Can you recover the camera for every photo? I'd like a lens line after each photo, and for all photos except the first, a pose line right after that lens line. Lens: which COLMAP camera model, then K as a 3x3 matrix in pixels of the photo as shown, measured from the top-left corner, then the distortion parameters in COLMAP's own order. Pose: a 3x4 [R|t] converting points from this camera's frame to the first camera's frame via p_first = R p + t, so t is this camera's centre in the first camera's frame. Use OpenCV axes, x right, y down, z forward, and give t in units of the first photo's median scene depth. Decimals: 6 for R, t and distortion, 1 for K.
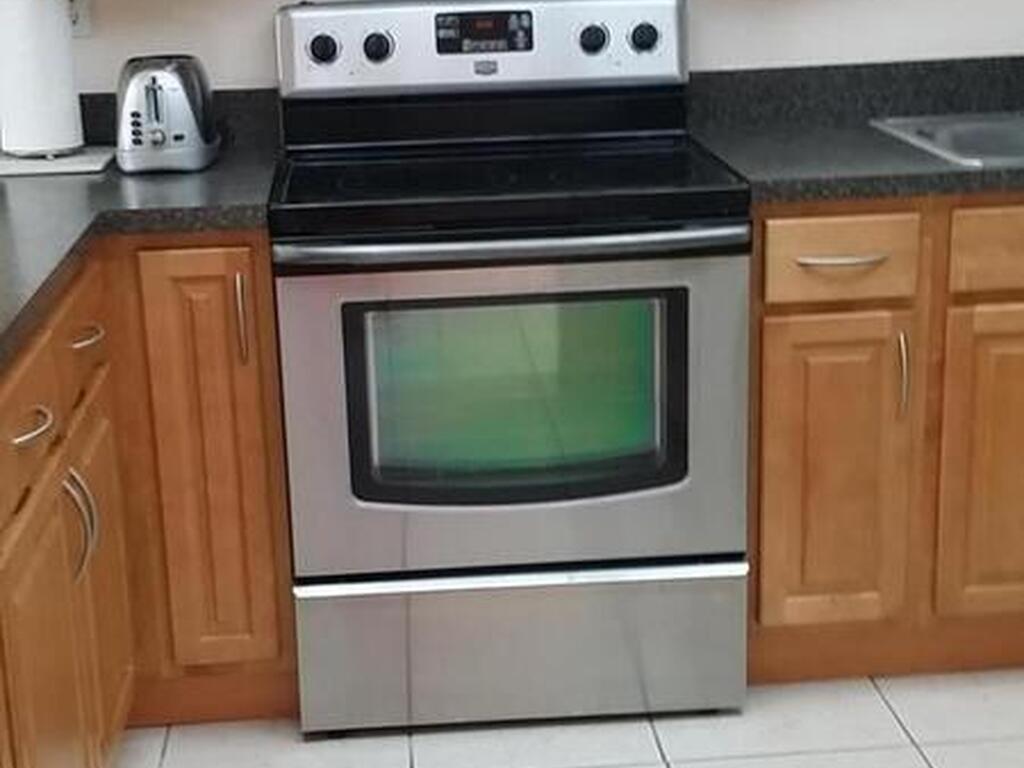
lens RADIAL K [[1799.5, 0, 509.0], [0, 1799.5, 354.0], [0, 0, 1]] dist [0.018586, 0.000000]
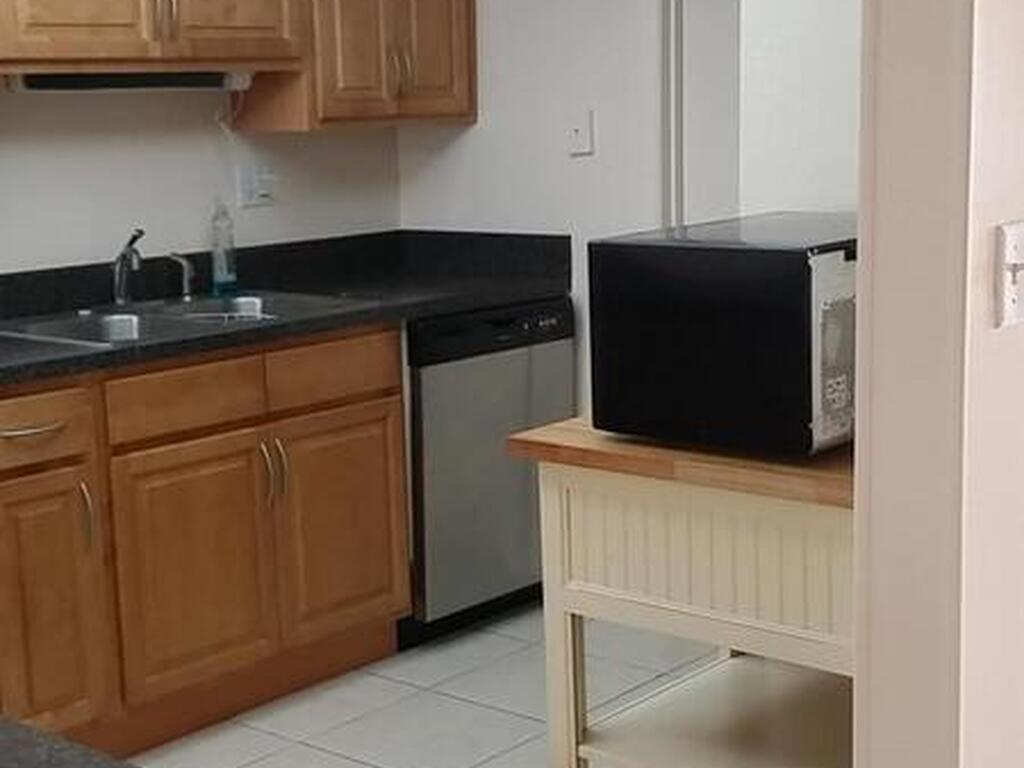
lens RADIAL K [[1698.9, 0, 509.2], [0, 1698.9, 383.6], [0, 0, 1]] dist [-0.023202, 0.000000]
pose [[0.692061, -0.106152, 0.713991, -0.406988], [0.188941, 0.981282, -0.037247, 0.020377], [-0.696673, 0.160680, 0.699163, -0.036224]]
